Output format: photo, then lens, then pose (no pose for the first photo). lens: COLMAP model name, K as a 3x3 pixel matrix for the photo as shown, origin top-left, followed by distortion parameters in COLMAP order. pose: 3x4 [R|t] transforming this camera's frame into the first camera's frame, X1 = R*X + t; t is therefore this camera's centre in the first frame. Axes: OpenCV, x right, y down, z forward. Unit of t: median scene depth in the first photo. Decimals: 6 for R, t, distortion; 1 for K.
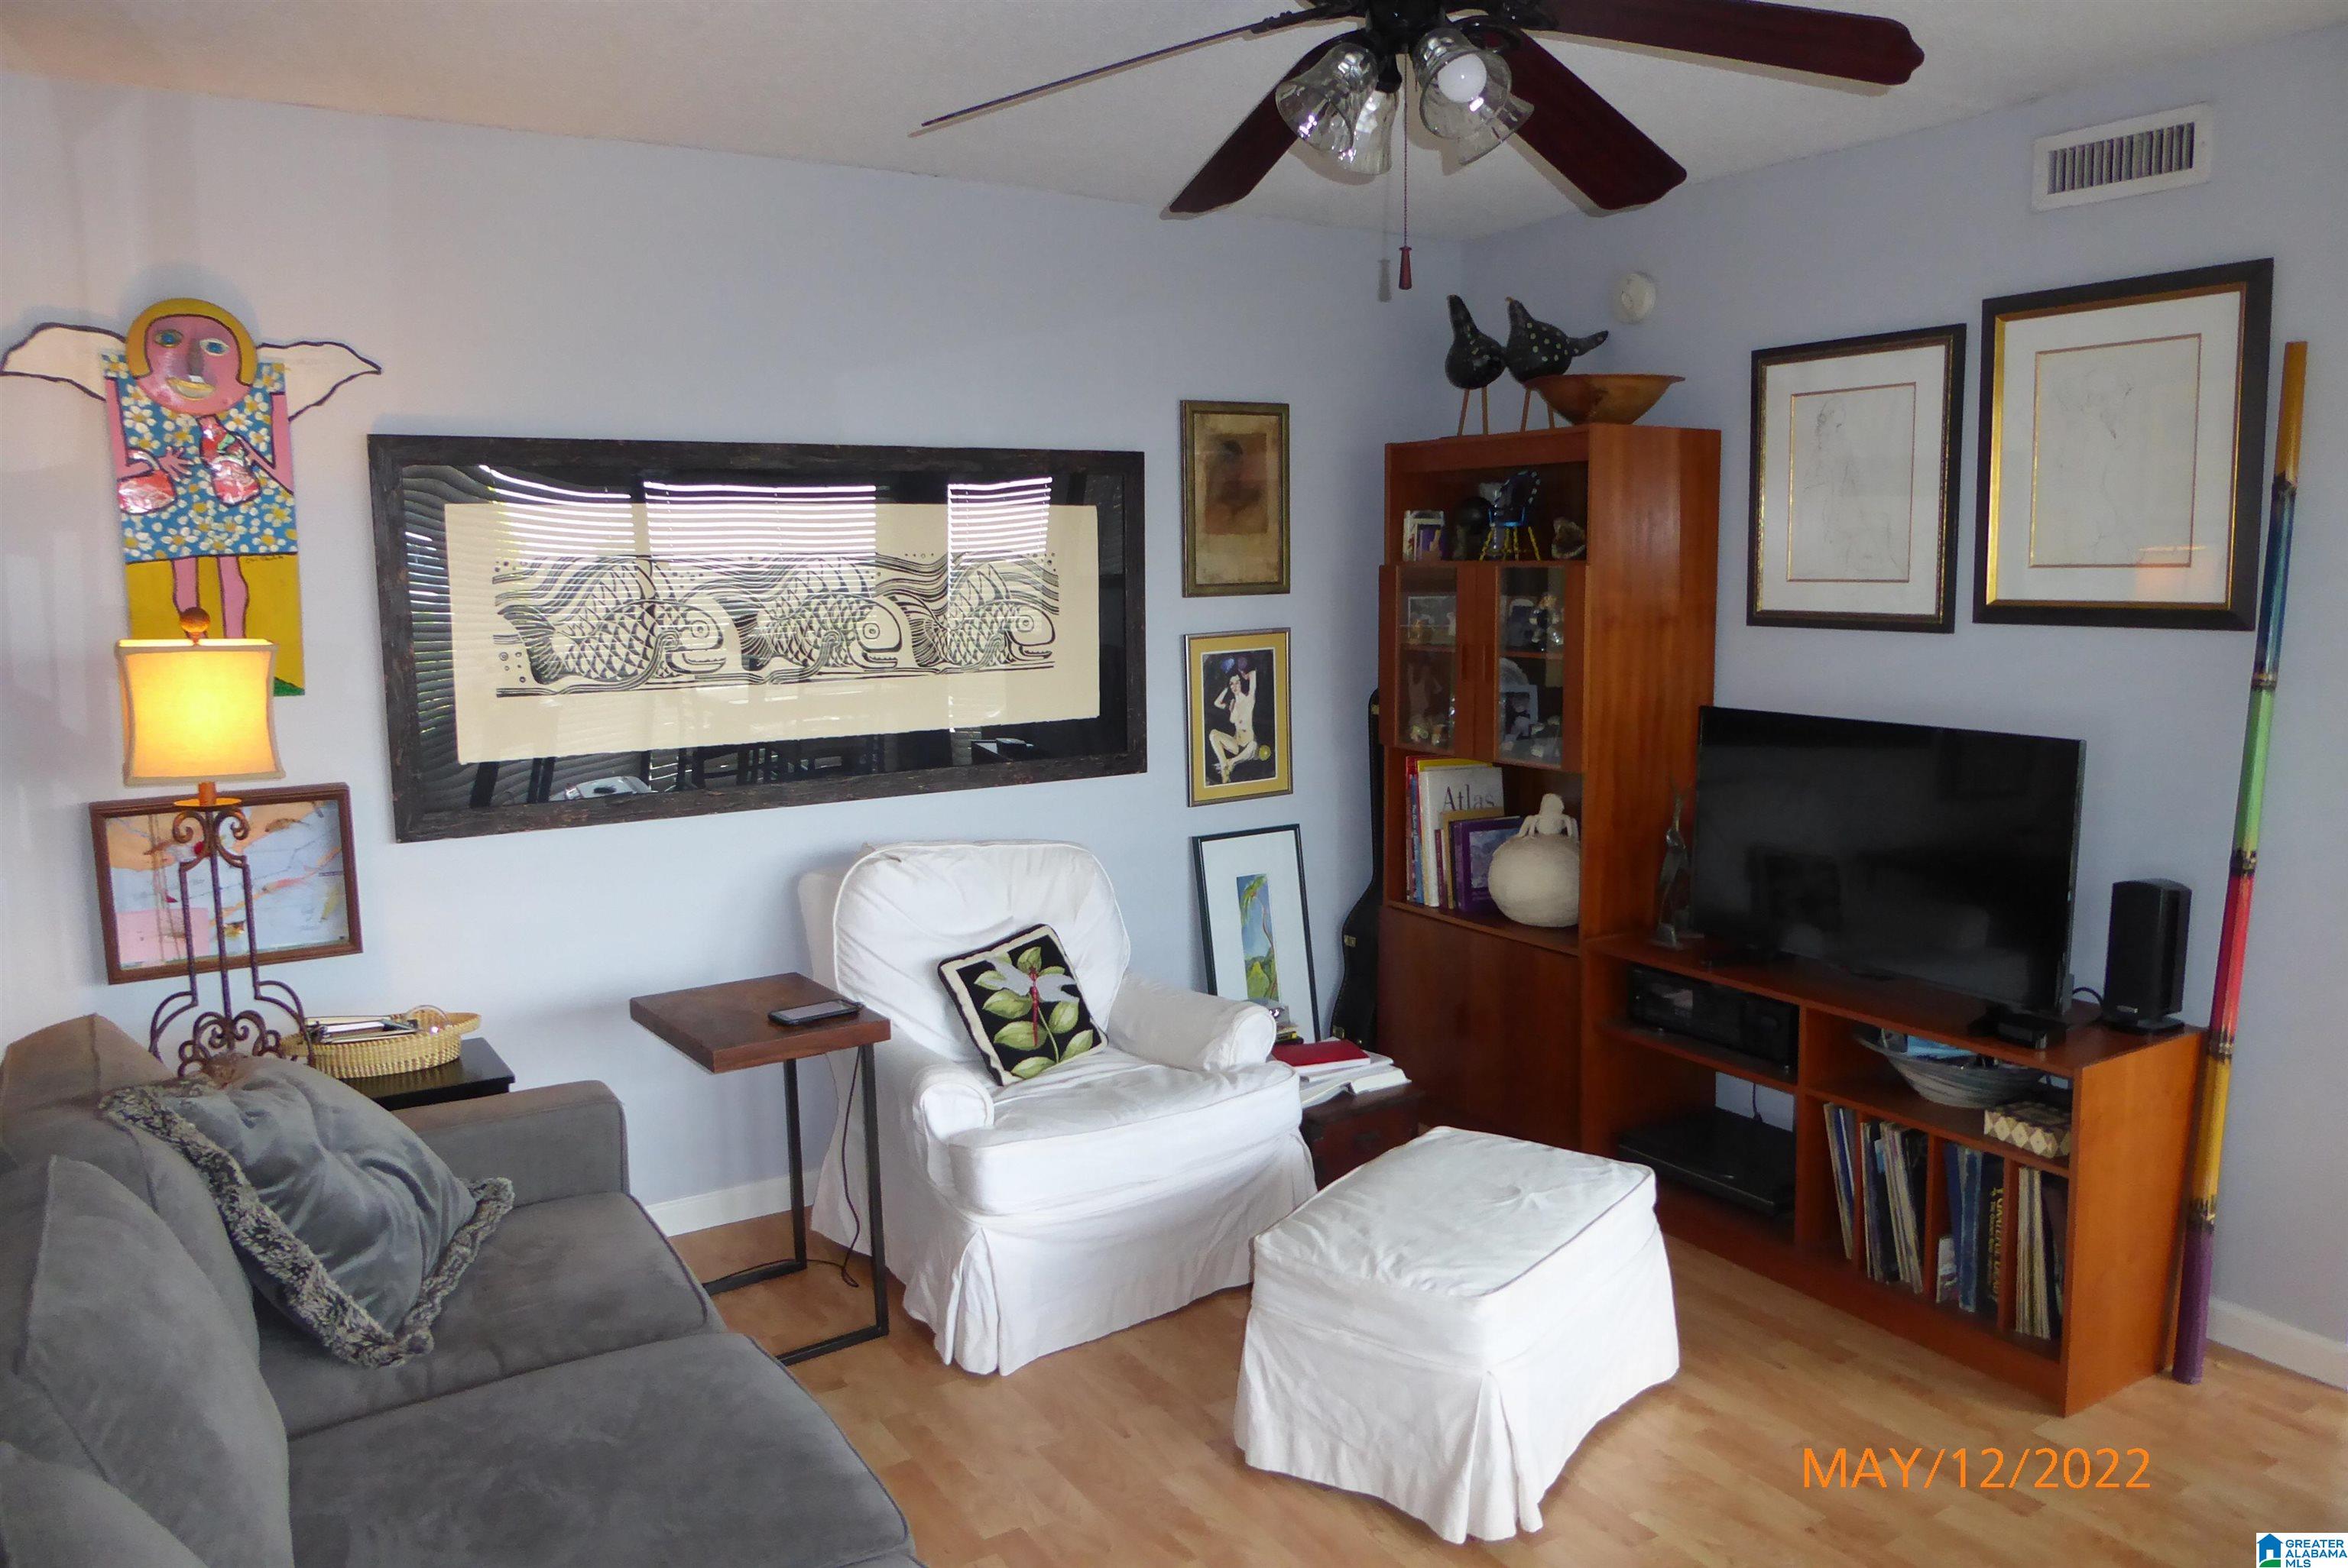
lens RADIAL K [[1646.4, 0, 1184.3], [0, 1646.4, 751.5], [0, 0, 1]] dist [-0.057026, 0.001991]
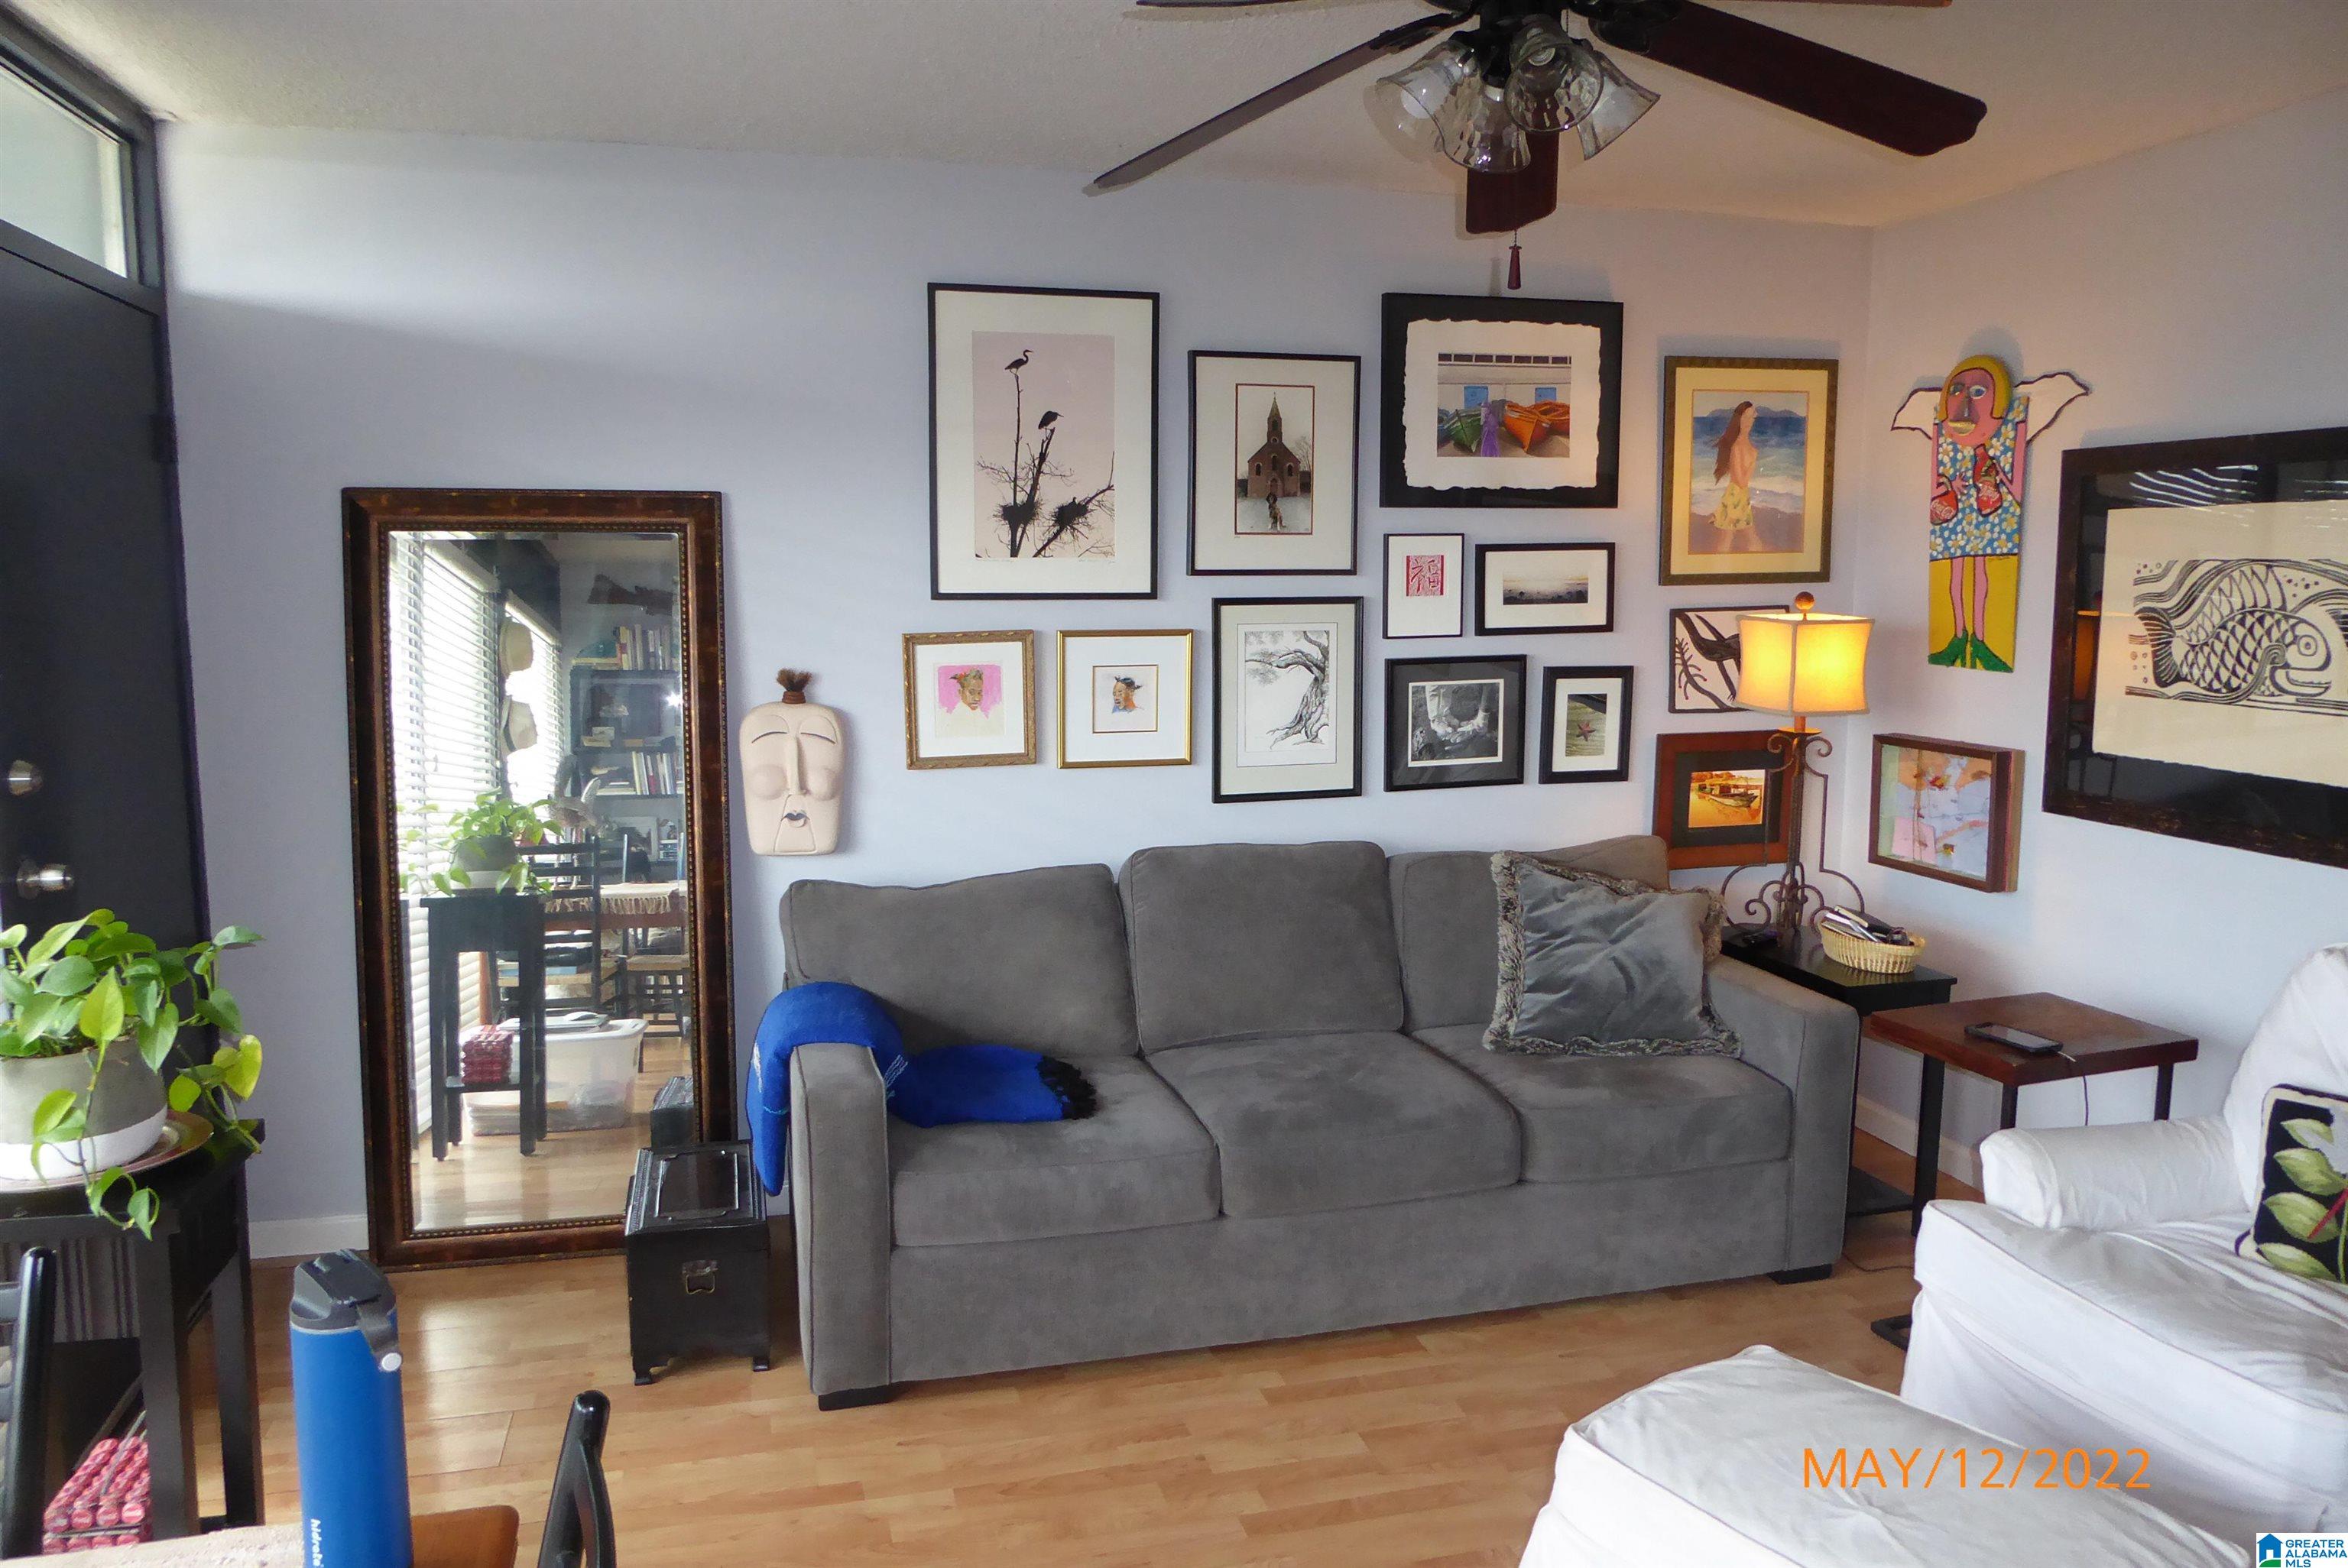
lens RADIAL K [[1646.4, 0, 1184.3], [0, 1646.4, 751.5], [0, 0, 1]] dist [-0.057026, 0.001991]
pose [[-0.314521, 0.110020, -0.942853, 0.737456], [-0.115500, 0.981445, 0.153052, -0.085310], [0.942198, 0.157037, -0.295978, 0.739782]]
